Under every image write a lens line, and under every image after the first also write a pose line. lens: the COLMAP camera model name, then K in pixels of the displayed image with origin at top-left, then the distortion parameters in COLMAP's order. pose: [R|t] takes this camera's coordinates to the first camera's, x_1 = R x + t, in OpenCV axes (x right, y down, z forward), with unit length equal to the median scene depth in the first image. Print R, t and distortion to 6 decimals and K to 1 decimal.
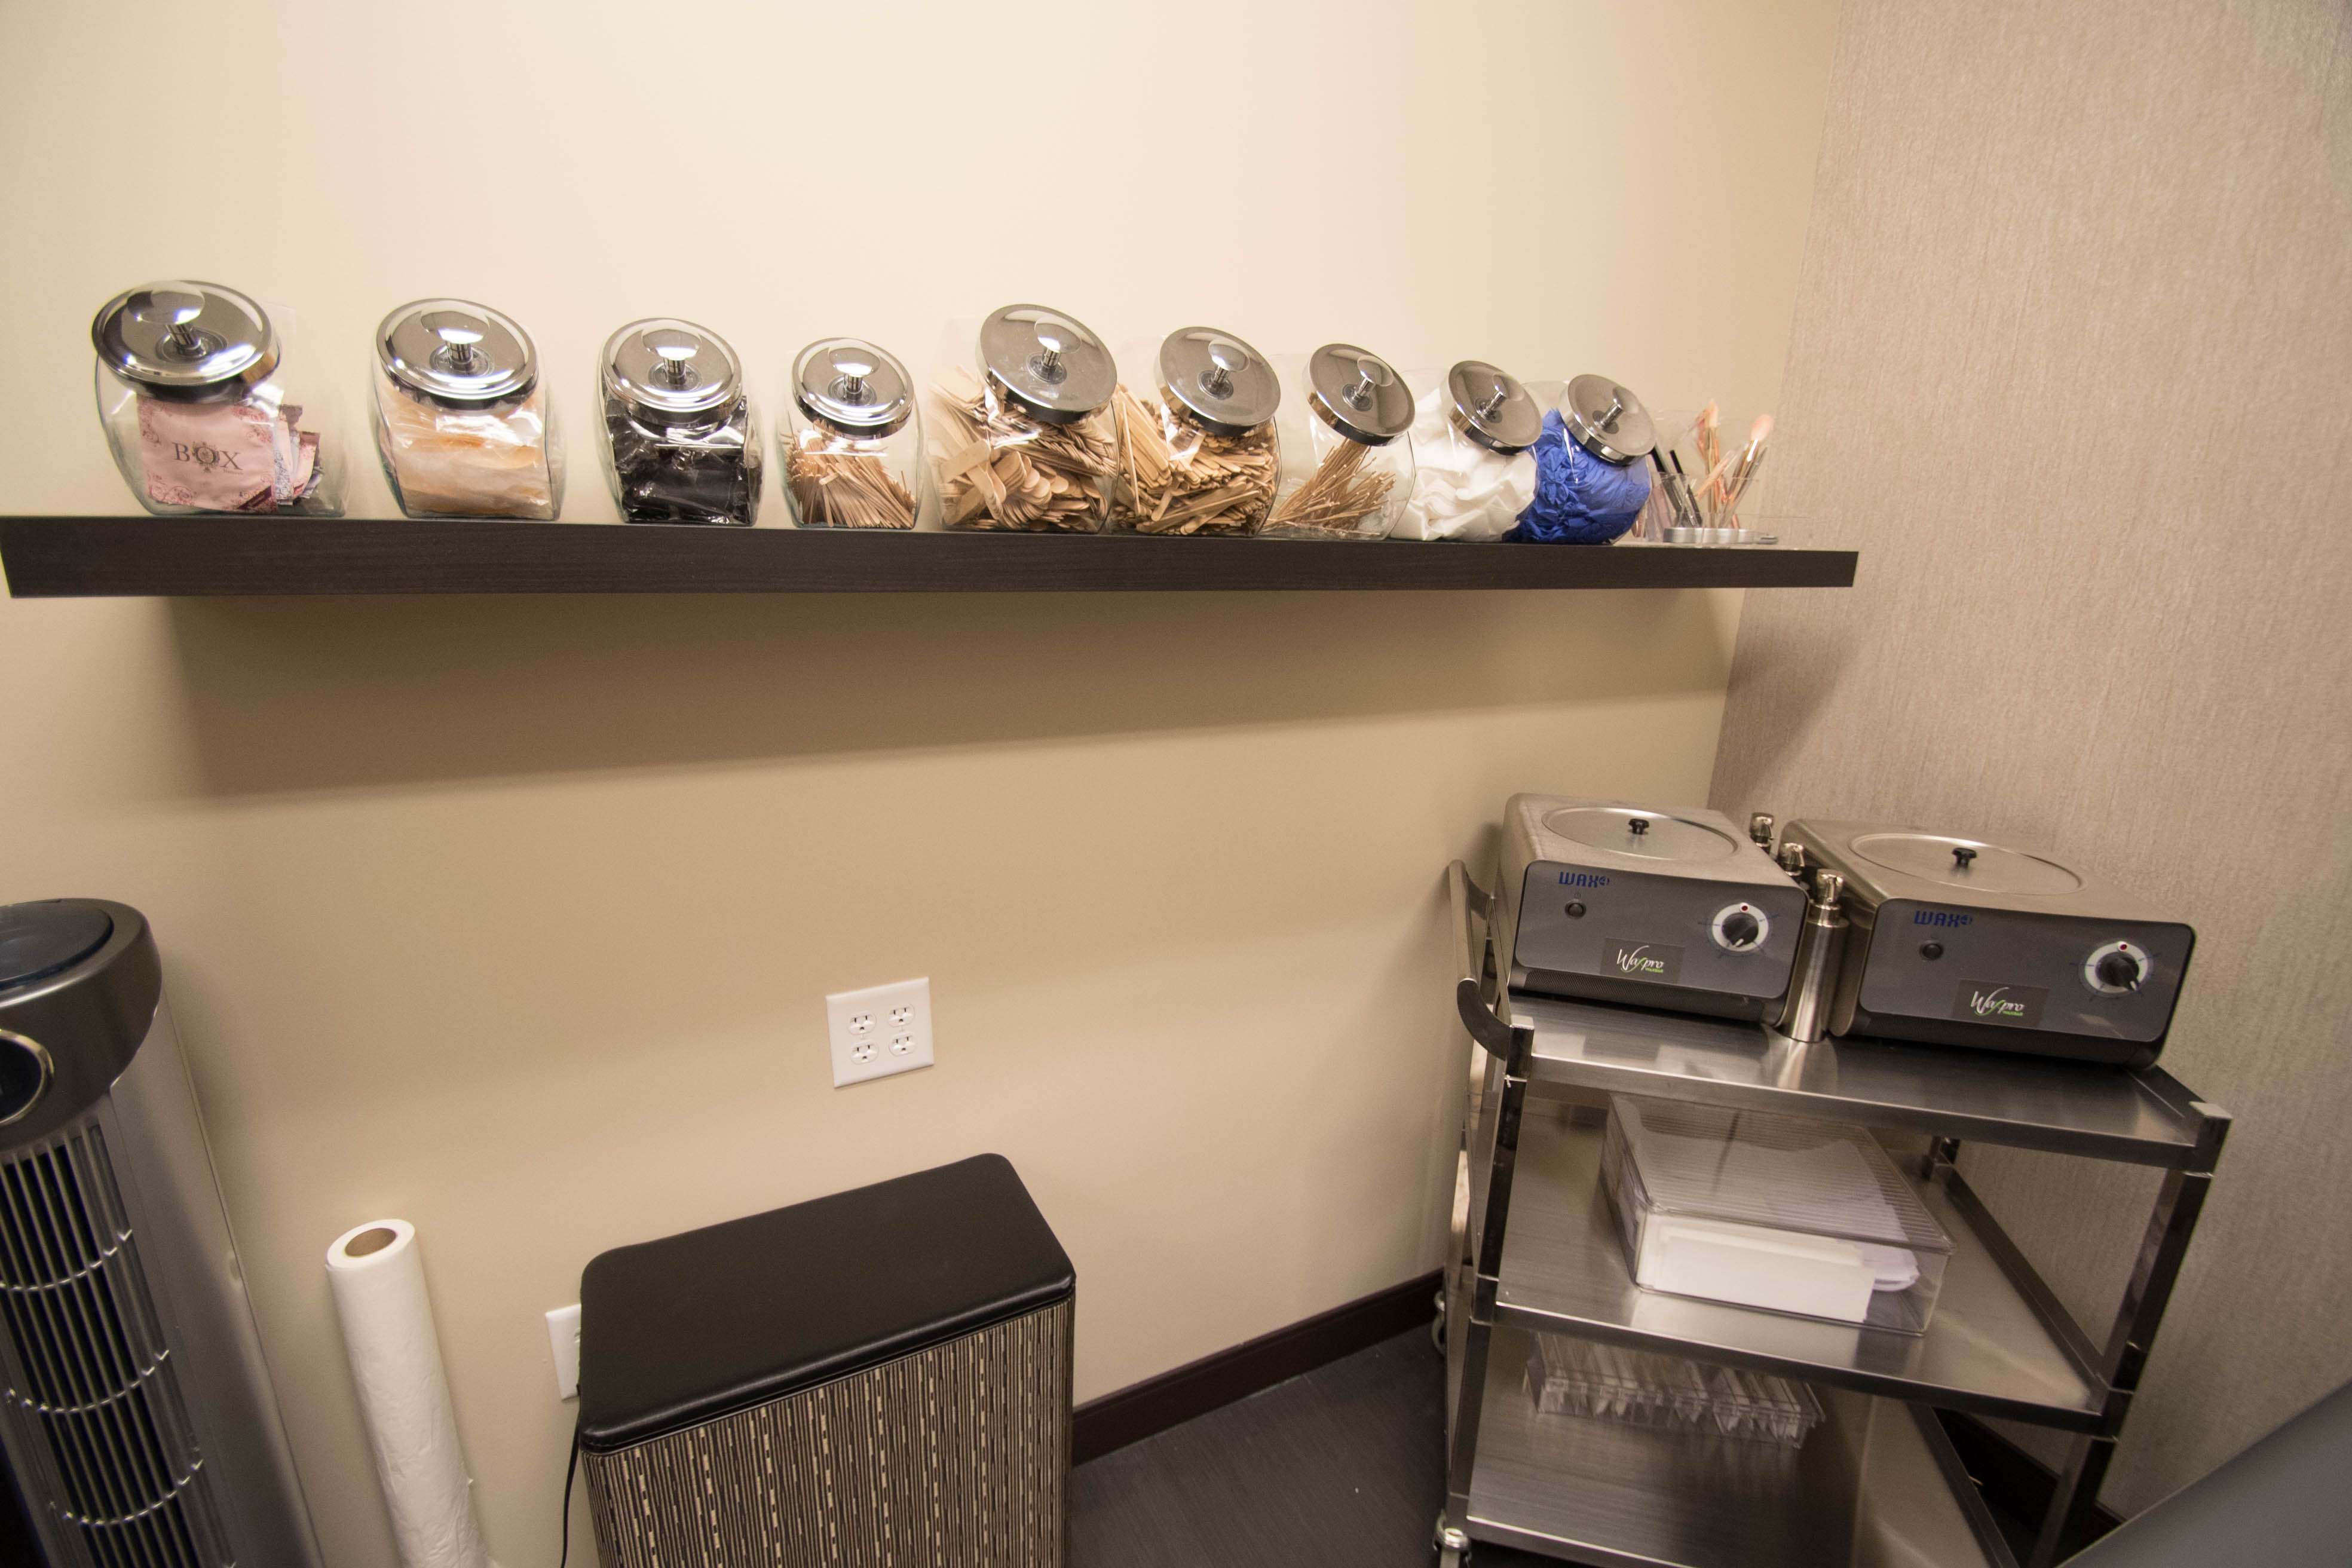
lens RADIAL K [[1029.3, 0, 1176.0], [0, 1029.3, 784.0], [0, 0, 1]] dist [-0.000915, -0.000232]
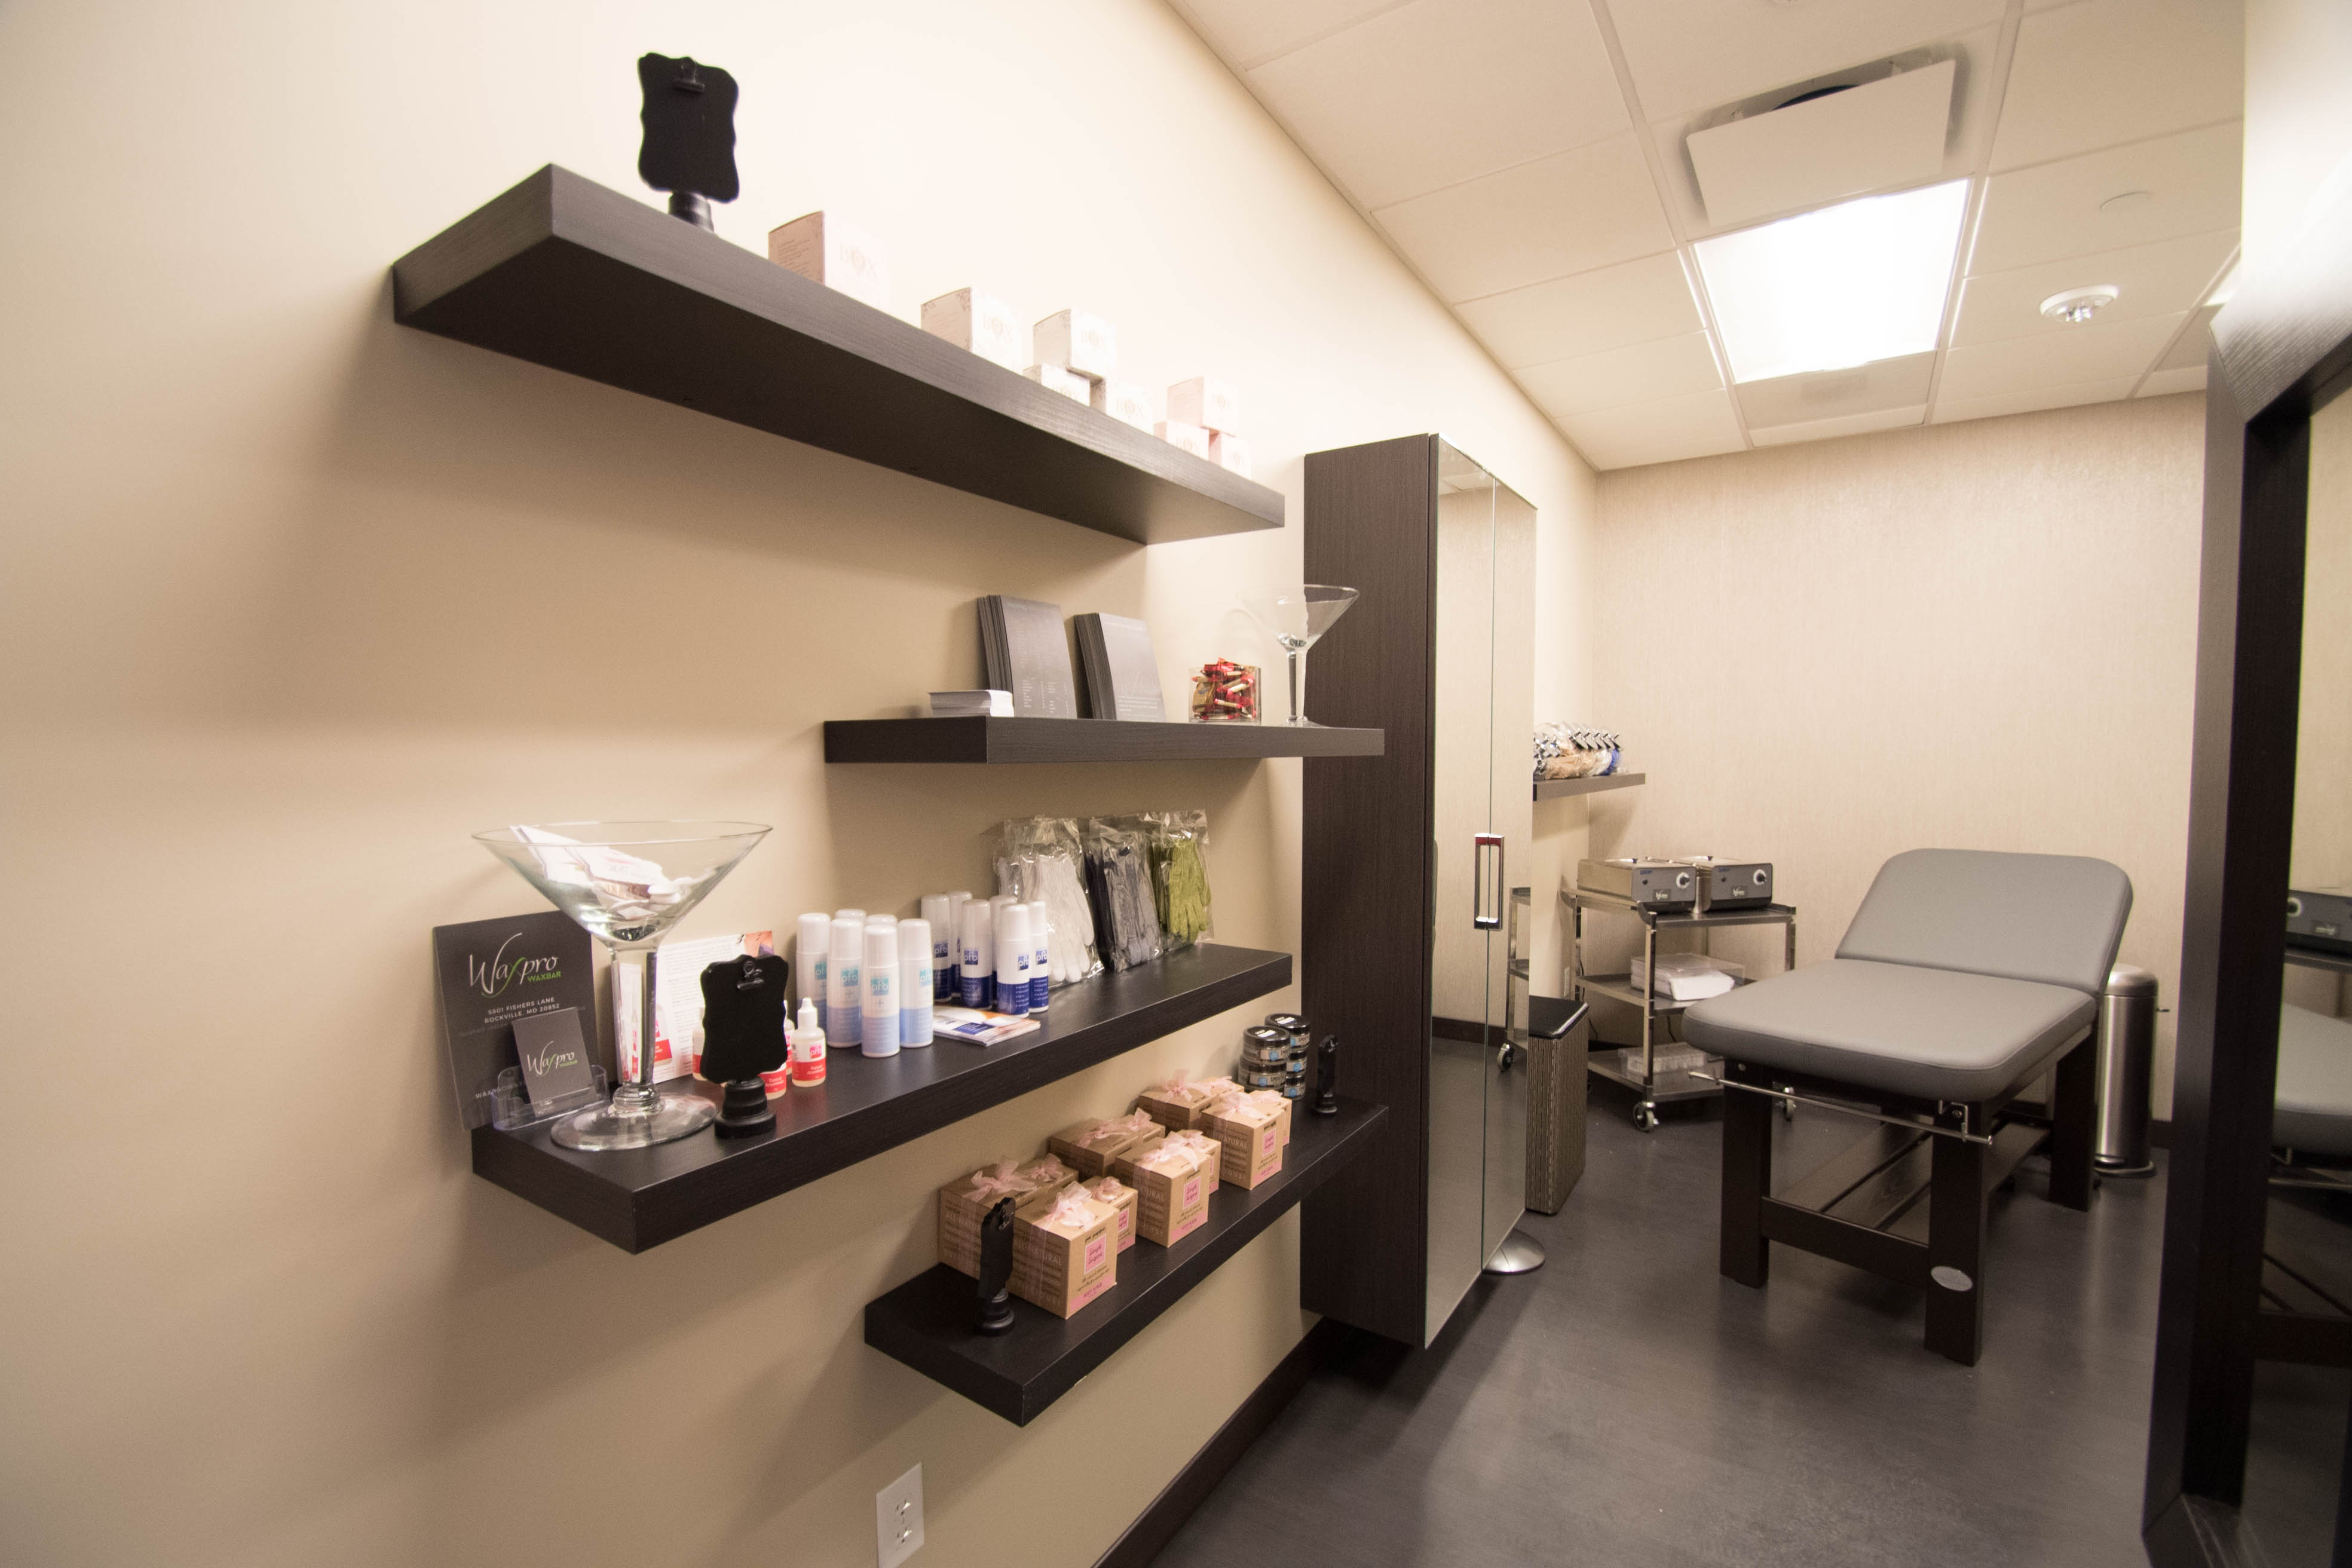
lens RADIAL K [[1029.3, 0, 1176.0], [0, 1029.3, 784.0], [0, 0, 1]] dist [-0.000915, -0.000232]
pose [[0.881377, -0.041550, 0.470583, -2.609801], [0.146681, 0.970961, -0.188997, 0.236778], [-0.449065, 0.235603, 0.861877, -1.307114]]
